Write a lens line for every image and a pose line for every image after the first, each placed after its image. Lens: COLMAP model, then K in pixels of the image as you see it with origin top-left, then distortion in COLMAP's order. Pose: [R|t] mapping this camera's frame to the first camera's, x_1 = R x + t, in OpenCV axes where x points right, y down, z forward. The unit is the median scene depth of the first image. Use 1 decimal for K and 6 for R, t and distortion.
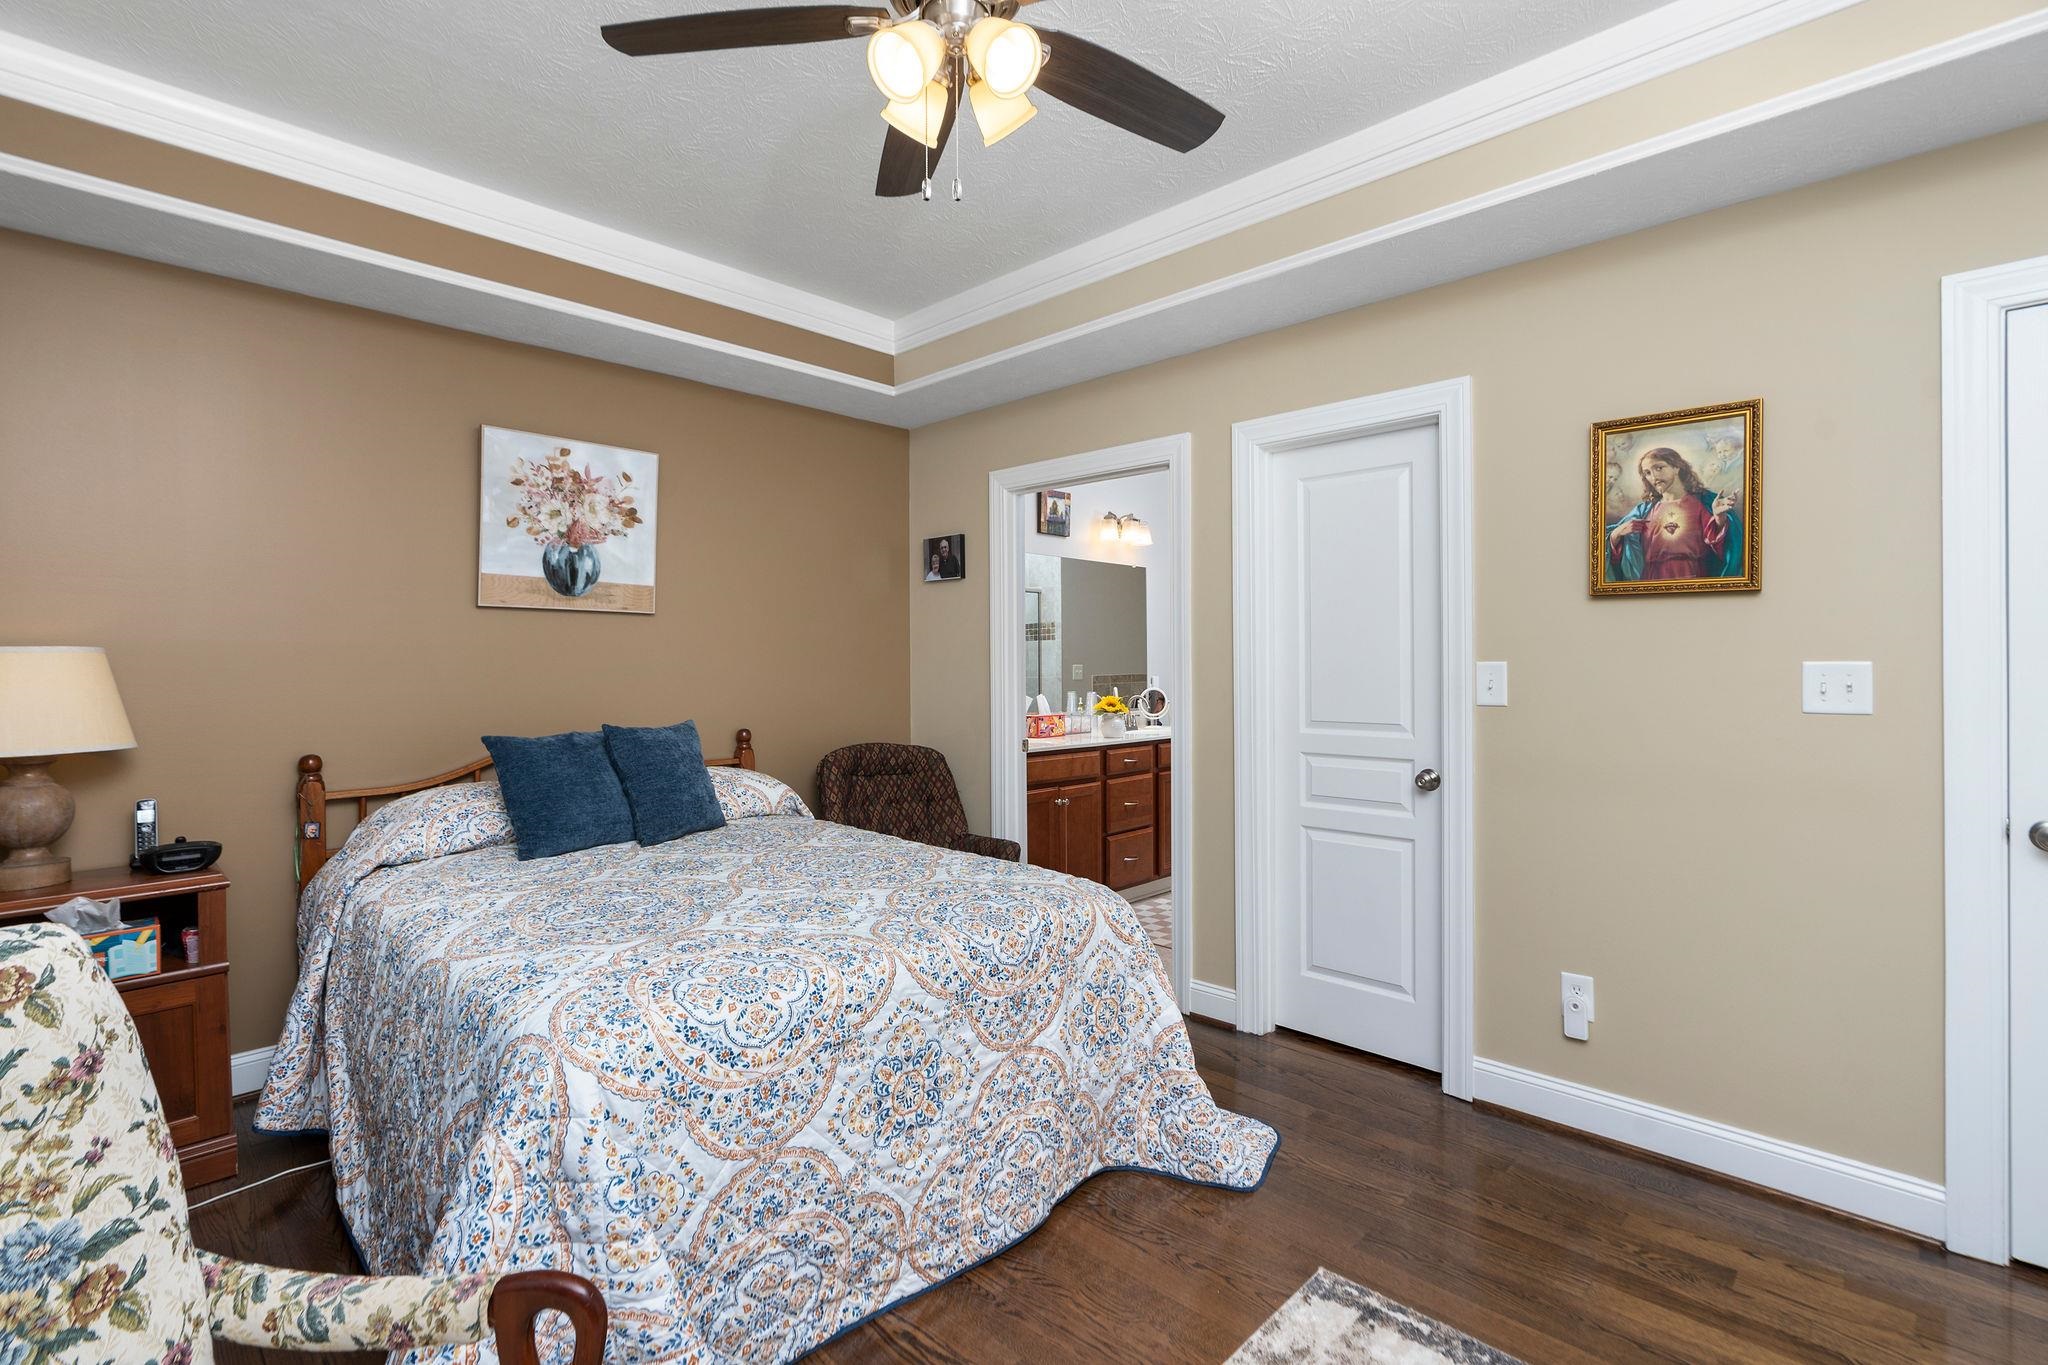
lens RADIAL K [[937.8, 0, 1028.6], [0, 937.8, 676.2], [0, 0, 1]] dist [-0.003859, 0.000187]
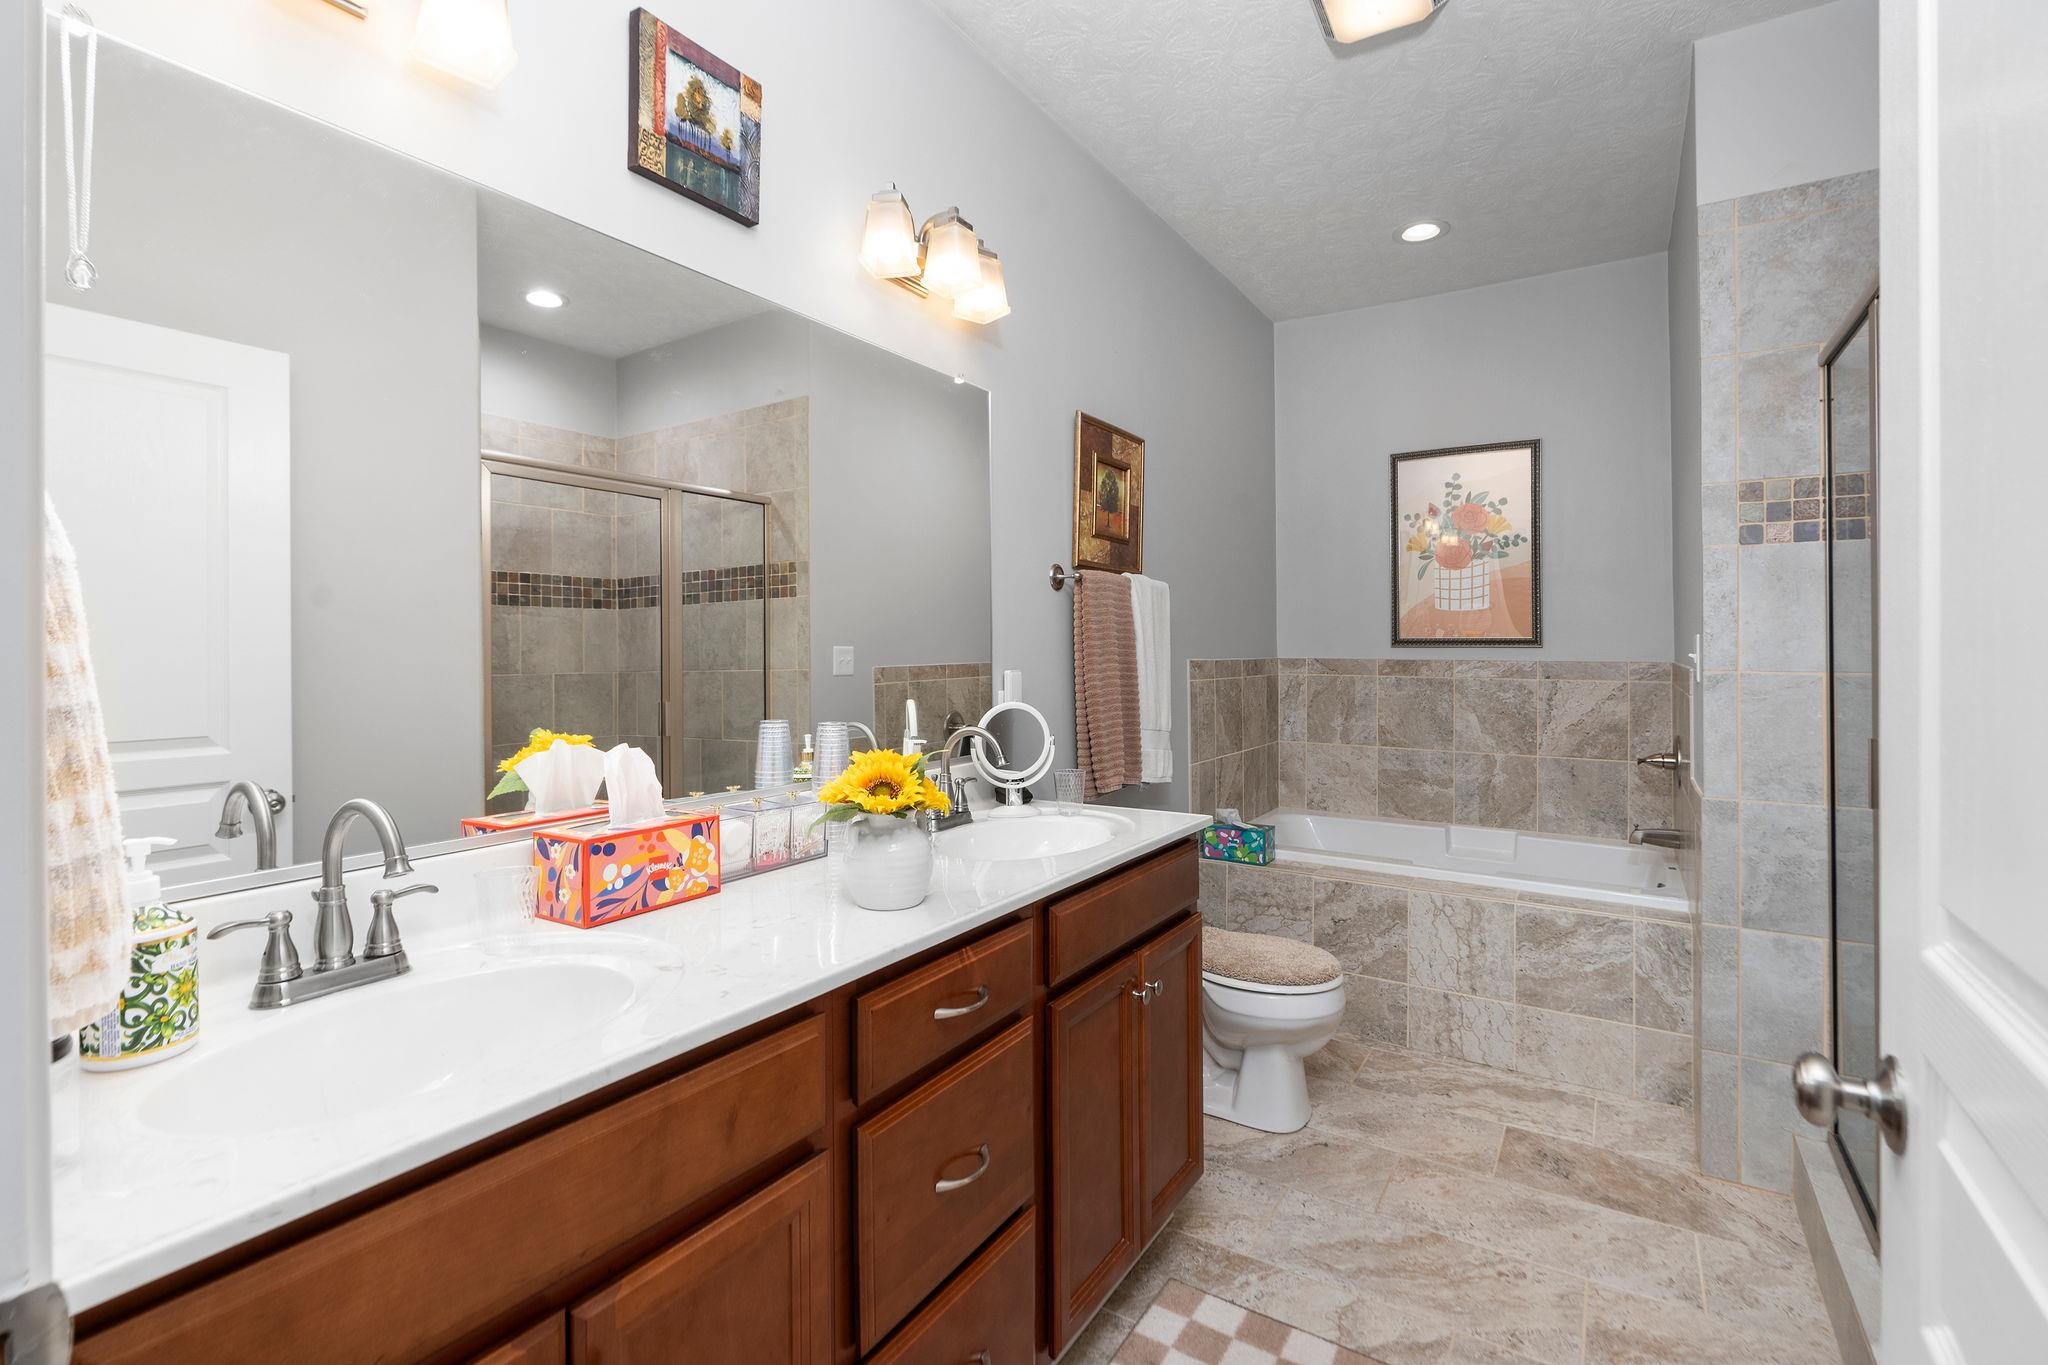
lens RADIAL K [[937.8, 0, 1027.0], [0, 937.8, 678.9], [0, 0, 1]] dist [-0.003859, 0.000187]
pose [[0.982783, 0.004680, 0.184705, 0.075874], [-0.004614, 0.999989, -0.000789, -0.001393], [-0.184707, -0.000076, 0.982794, 0.698193]]
